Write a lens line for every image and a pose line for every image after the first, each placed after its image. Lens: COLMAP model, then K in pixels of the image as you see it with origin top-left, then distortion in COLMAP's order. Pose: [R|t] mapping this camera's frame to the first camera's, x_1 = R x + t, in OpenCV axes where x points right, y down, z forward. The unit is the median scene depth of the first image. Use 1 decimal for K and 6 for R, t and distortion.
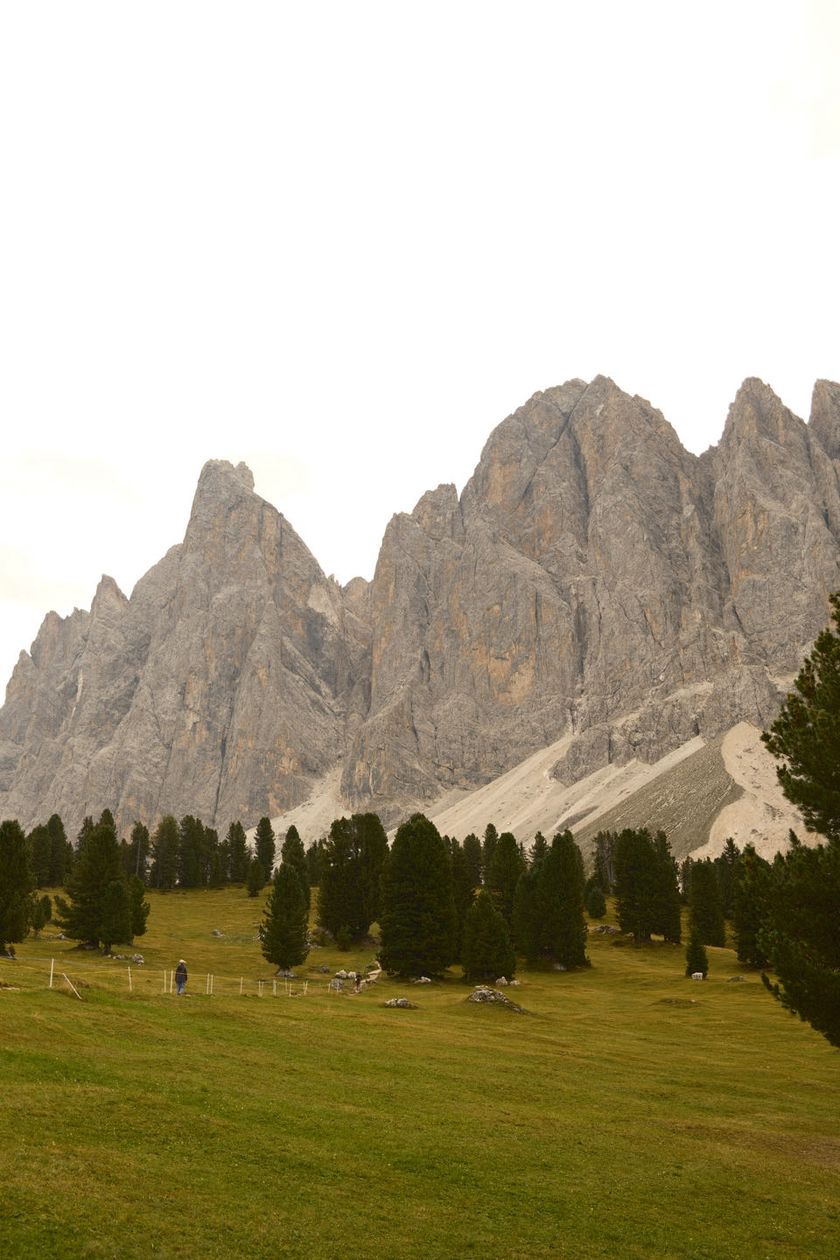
lens RADIAL K [[1272.3, 0, 414.4], [0, 1272.3, 630.4], [0, 0, 1]] dist [-0.017347, 0.000000]
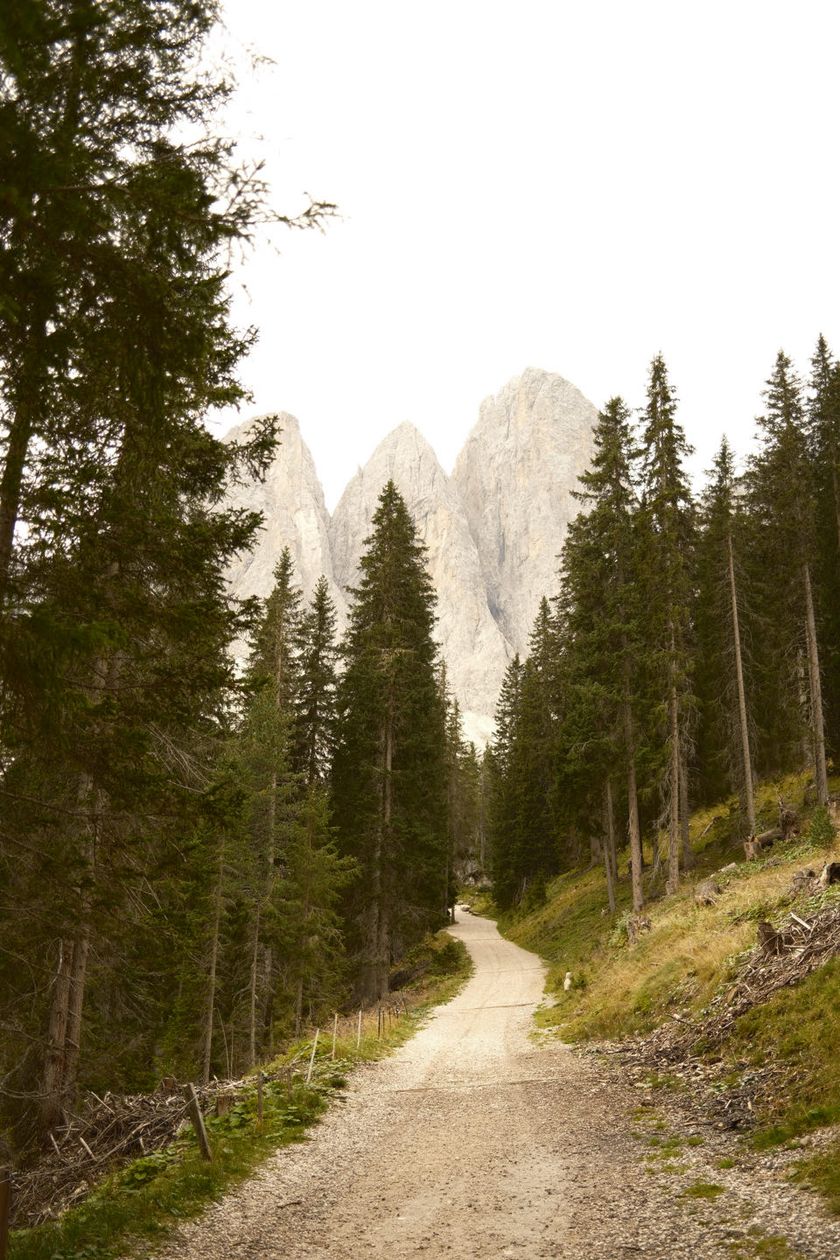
lens RADIAL K [[1272.3, 0, 435.3], [0, 1272.3, 651.3], [0, 0, 1]] dist [-0.017347, 0.000000]
pose [[0.693057, 0.254823, 0.674342, -1.085831], [-0.261266, 0.960631, -0.094491, 0.264477], [-0.671872, -0.110695, 0.732349, 0.333956]]
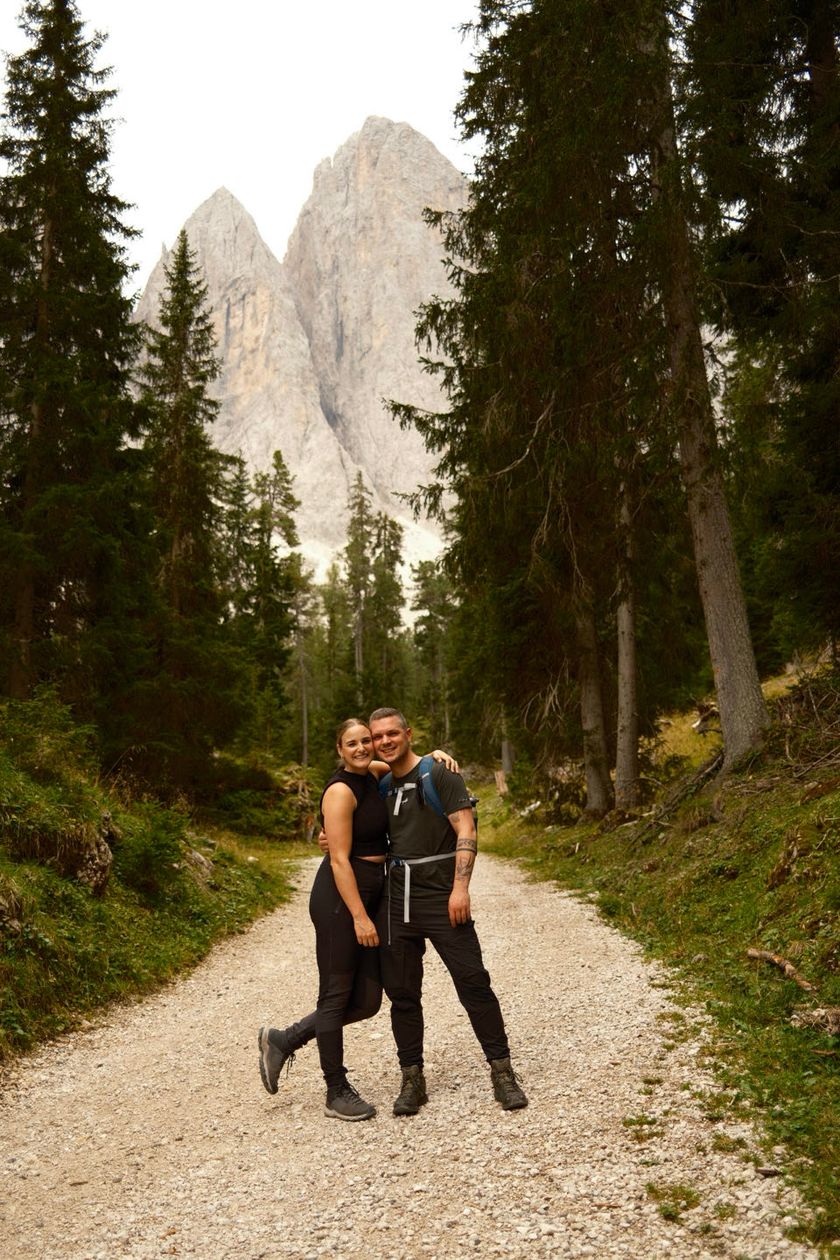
lens RADIAL K [[1272.3, 0, 419.0], [0, 1272.3, 637.7], [0, 0, 1]] dist [-0.017347, 0.000000]
pose [[0.639770, 0.172037, 0.749065, -0.897941], [-0.235771, 0.971565, -0.021768, 0.268272], [-0.731510, -0.162681, 0.662139, 0.464967]]
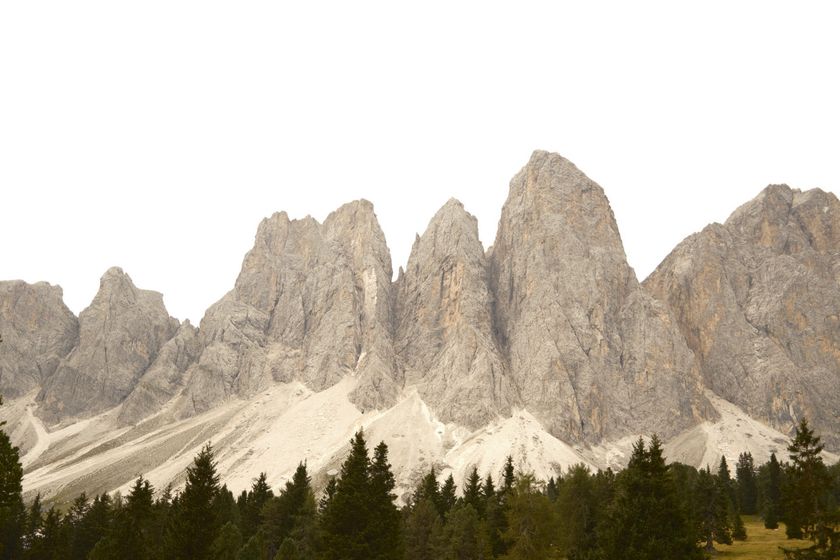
lens RADIAL K [[848.2, 0, 409.4], [0, 848.2, 273.4], [0, 0, 1]] dist [-0.017347, 0.000000]
pose [[0.851920, 0.274008, 0.446264, -0.819897], [-0.243542, 0.961726, -0.125580, 0.179346], [-0.463593, -0.001700, 0.886046, 0.325179]]
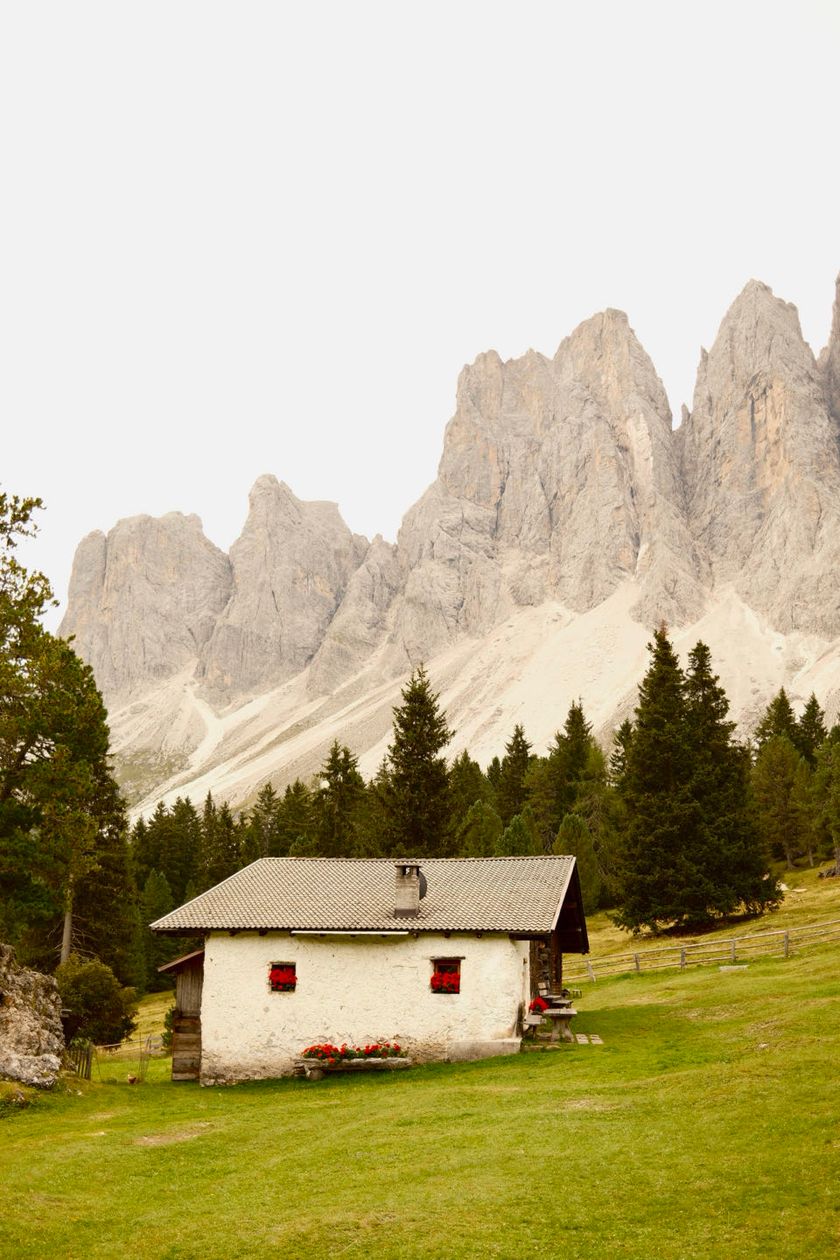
lens RADIAL K [[1272.3, 0, 425.9], [0, 1272.3, 640.7], [0, 0, 1]] dist [-0.017347, 0.000000]
pose [[0.958629, 0.082314, 0.272497, -0.817767], [-0.104558, 0.992183, 0.068117, 0.181263], [-0.264760, -0.093791, 0.959742, 0.329687]]
